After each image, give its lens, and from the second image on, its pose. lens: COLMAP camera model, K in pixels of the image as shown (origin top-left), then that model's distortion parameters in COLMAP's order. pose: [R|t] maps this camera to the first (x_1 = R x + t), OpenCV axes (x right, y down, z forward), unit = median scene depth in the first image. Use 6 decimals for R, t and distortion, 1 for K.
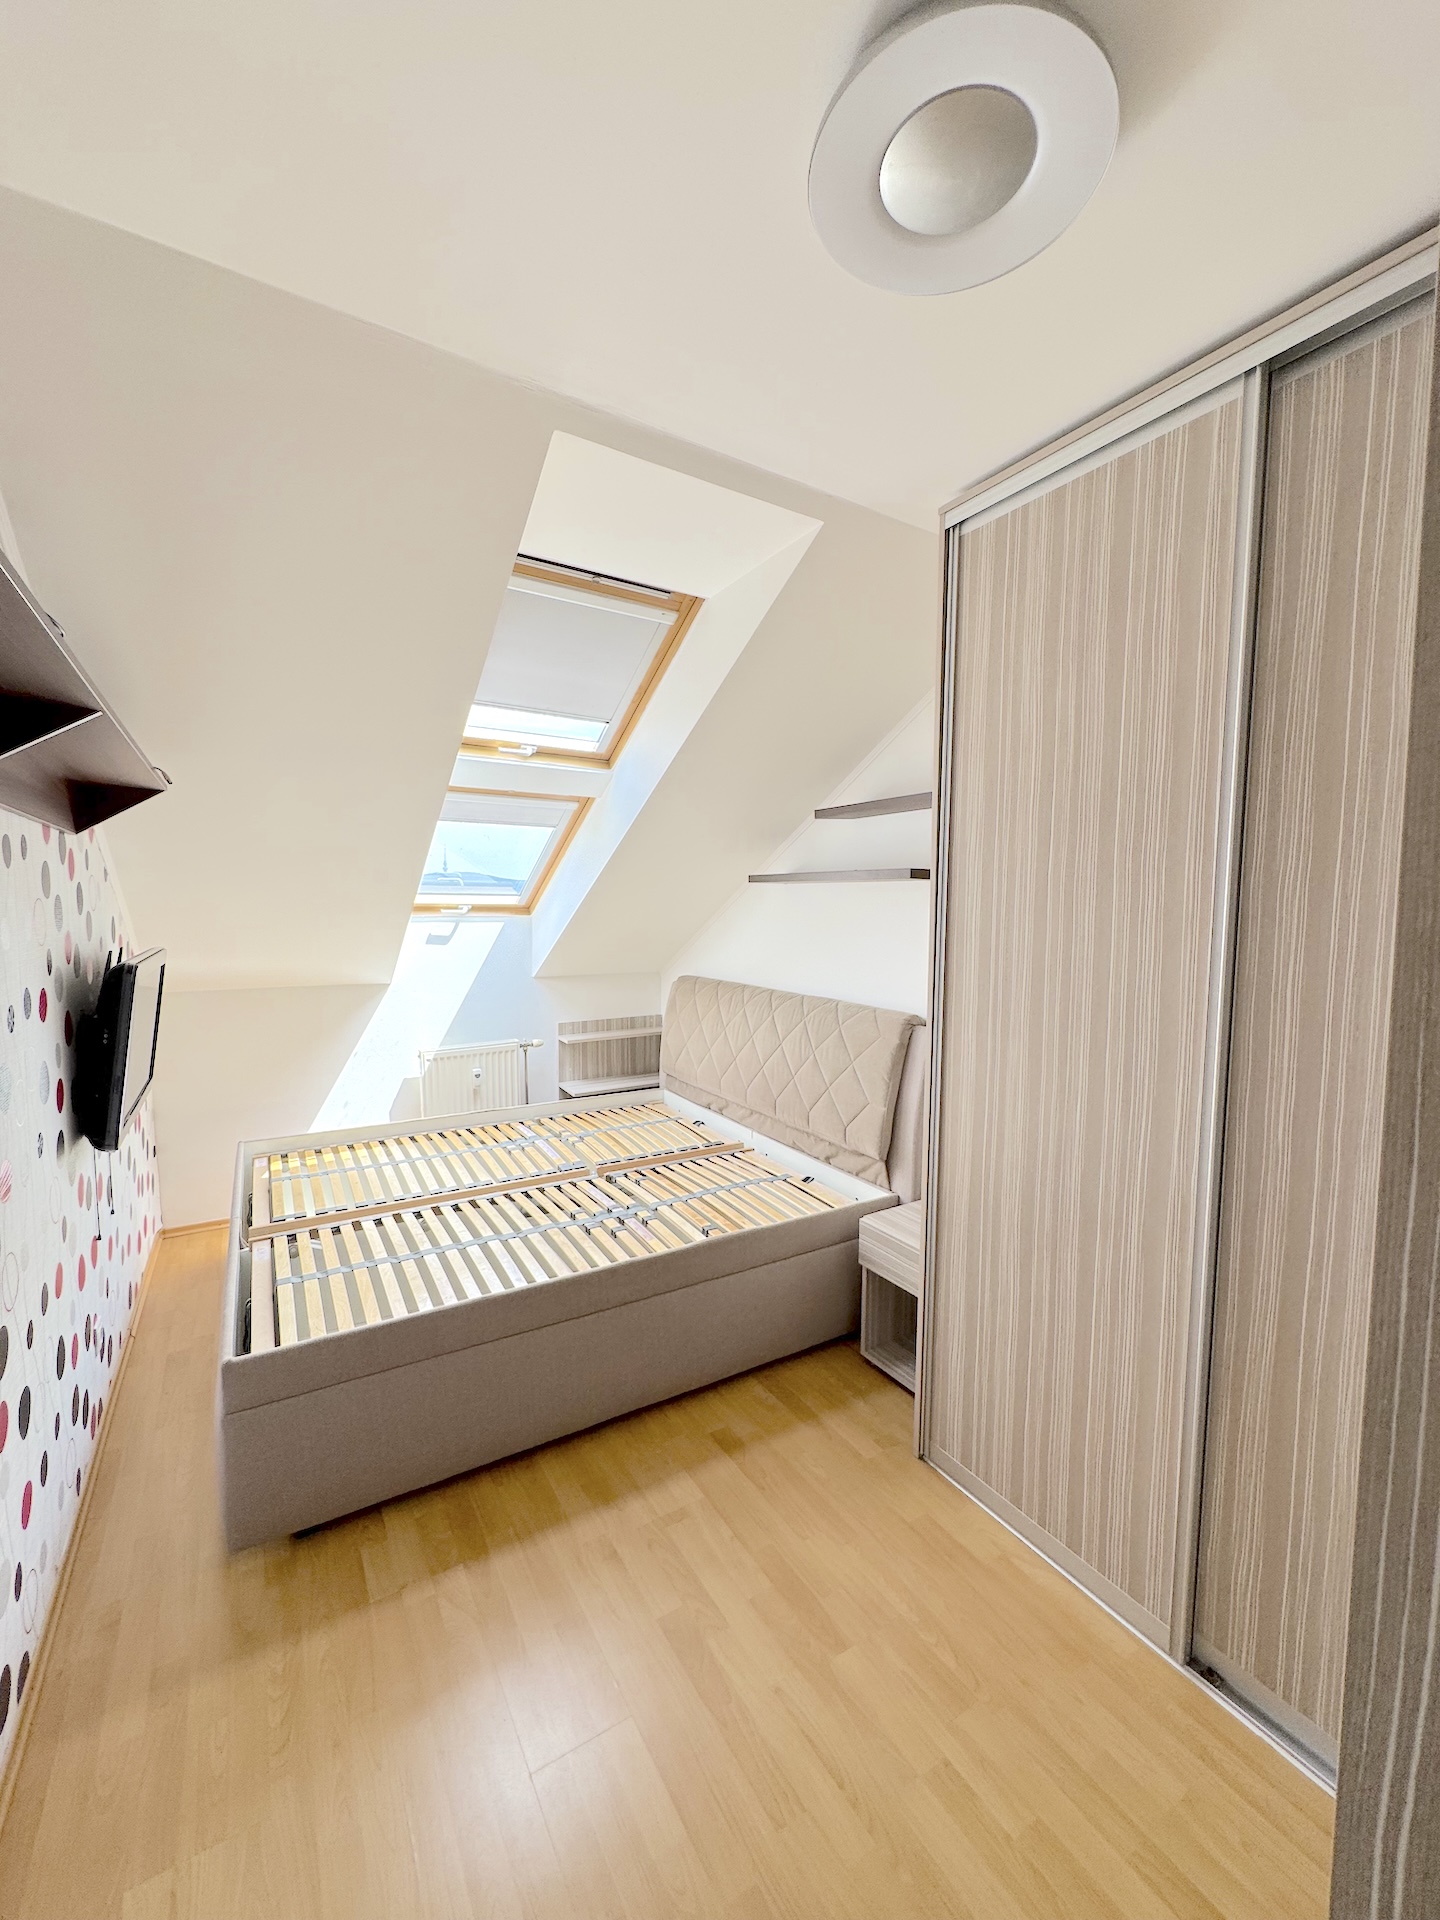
lens RADIAL K [[773.2, 0, 718.1], [0, 773.2, 960.2], [0, 0, 1]] dist [-0.003467, 0.000134]
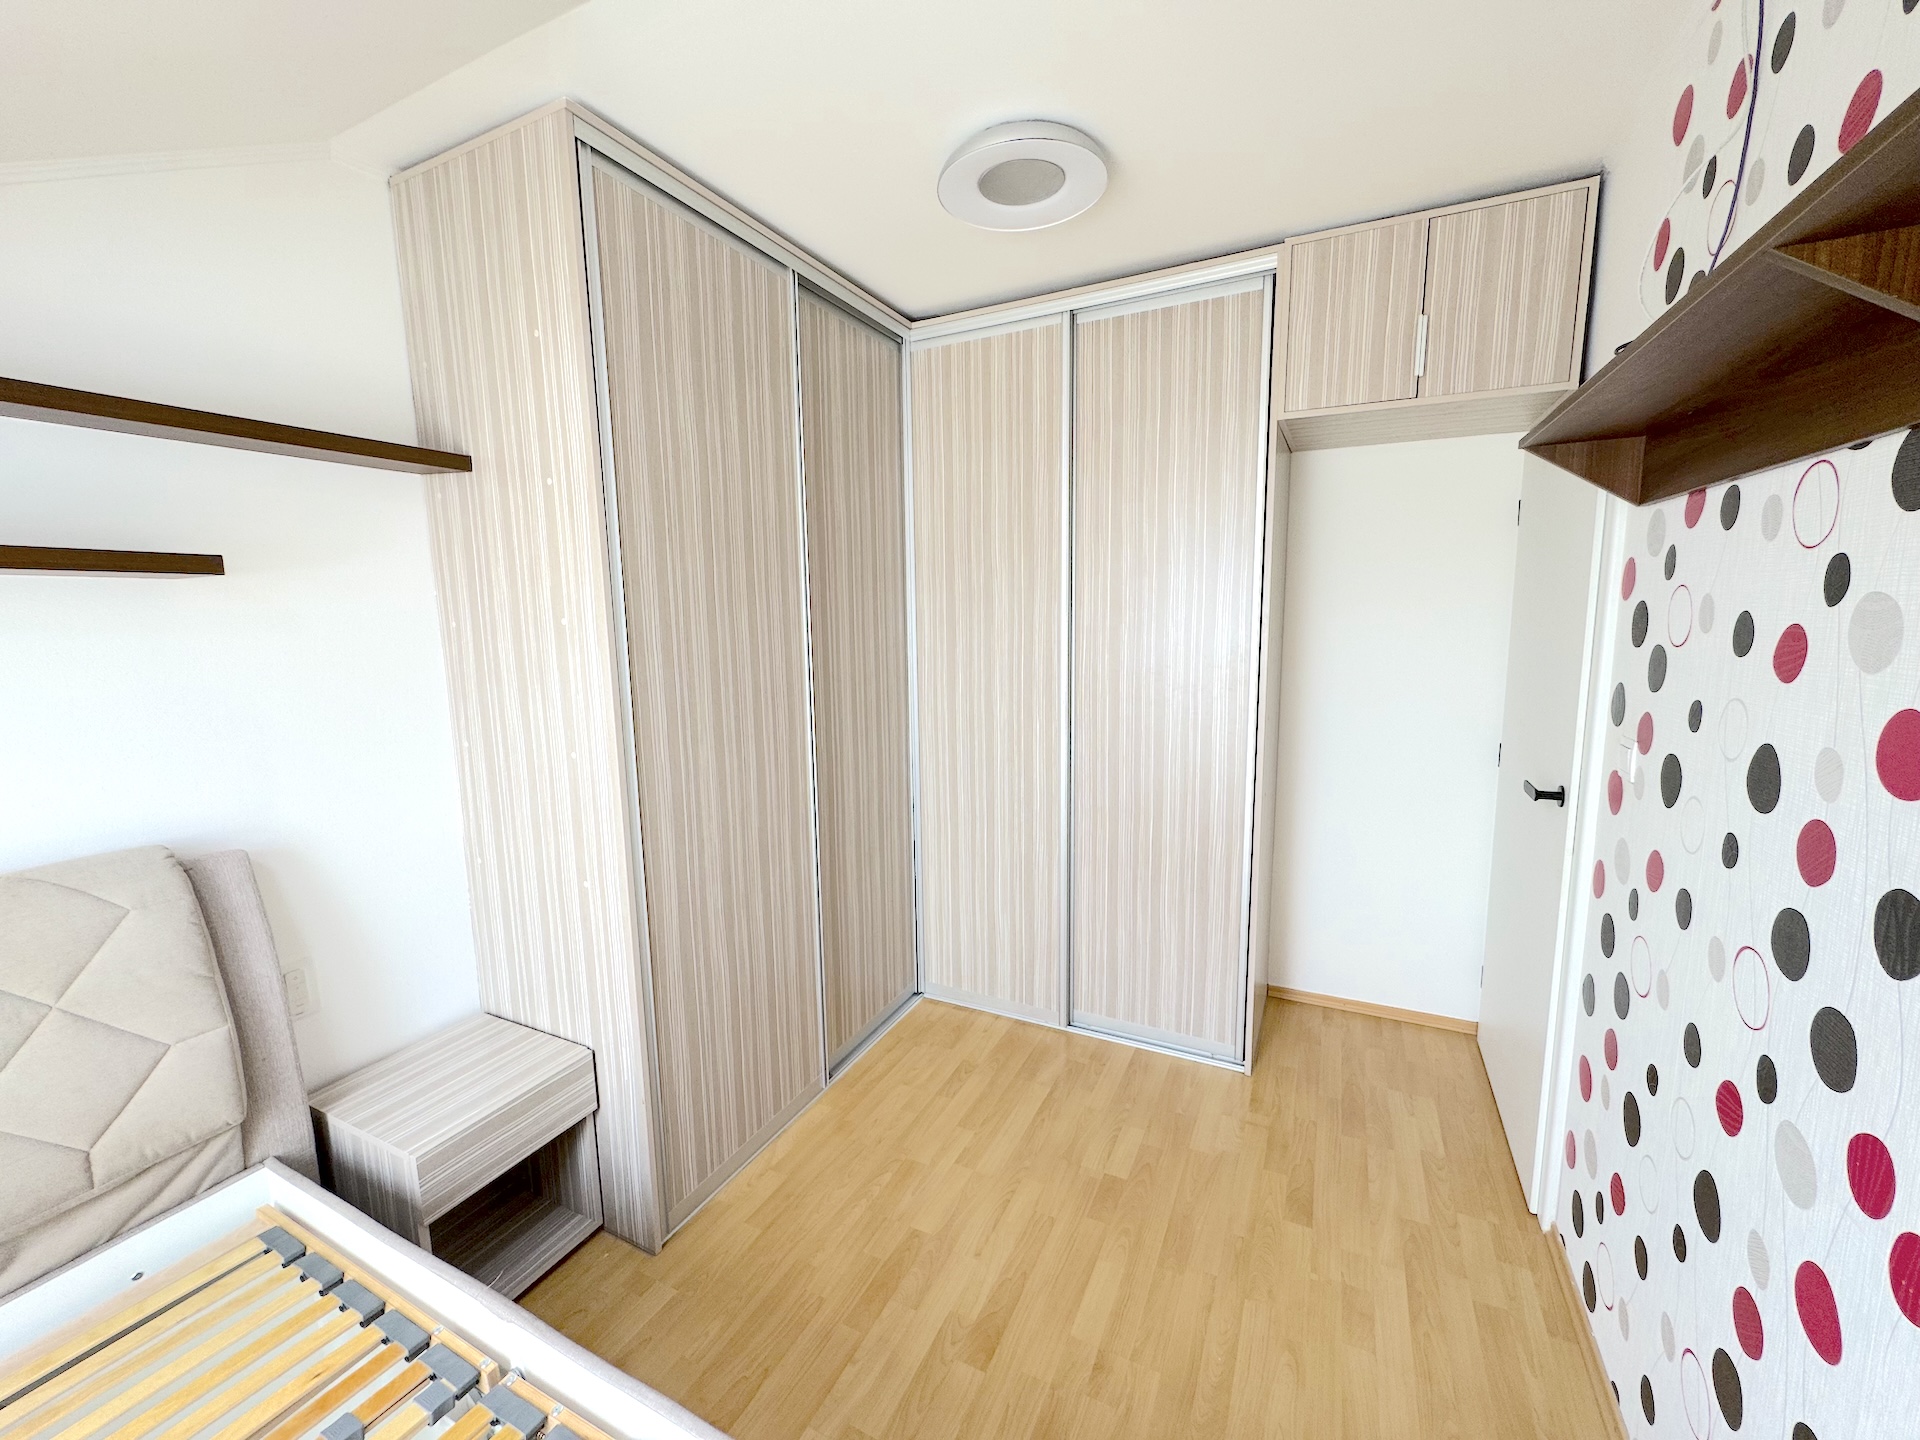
lens RADIAL K [[773.2, 0, 957.5], [0, 773.2, 724.6], [0, 0, 1]] dist [-0.003467, 0.000134]
pose [[-0.537587, -0.120634, 0.834534, -0.655569], [0.075130, 0.978924, 0.189902, -0.093314], [-0.839854, 0.164787, -0.517194, 1.200088]]
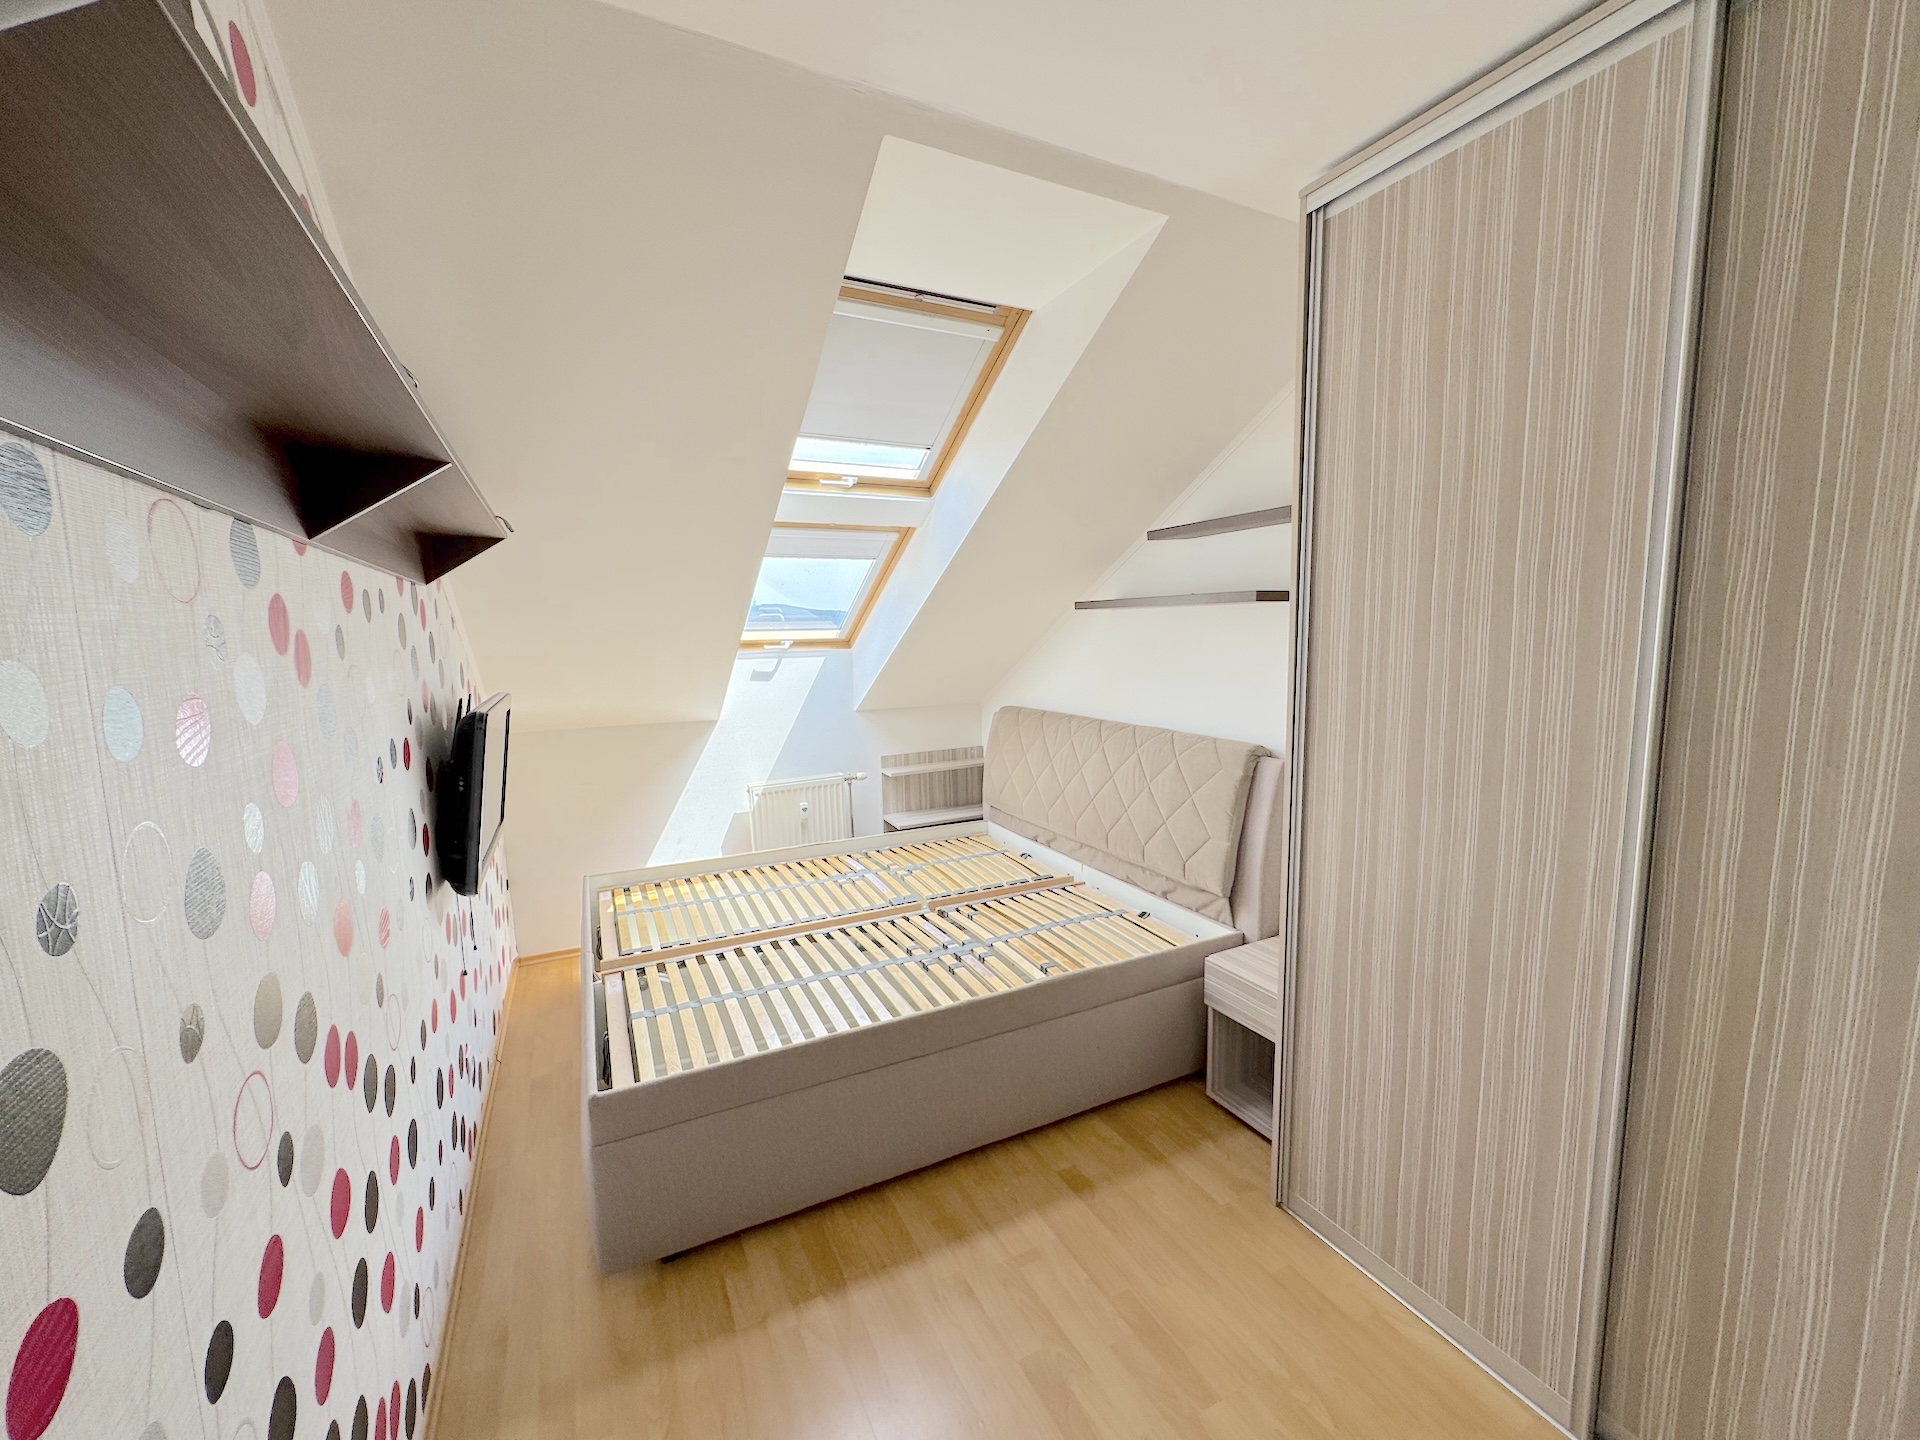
lens RADIAL K [[773.2, 0, 957.6], [0, 773.2, 721.7], [0, 0, 1]] dist [-0.003467, 0.000134]
pose [[0.995998, -0.018439, -0.087457, -0.047451], [0.022457, 0.998726, 0.045188, -0.013667], [0.086513, -0.046971, 0.995143, 0.036377]]
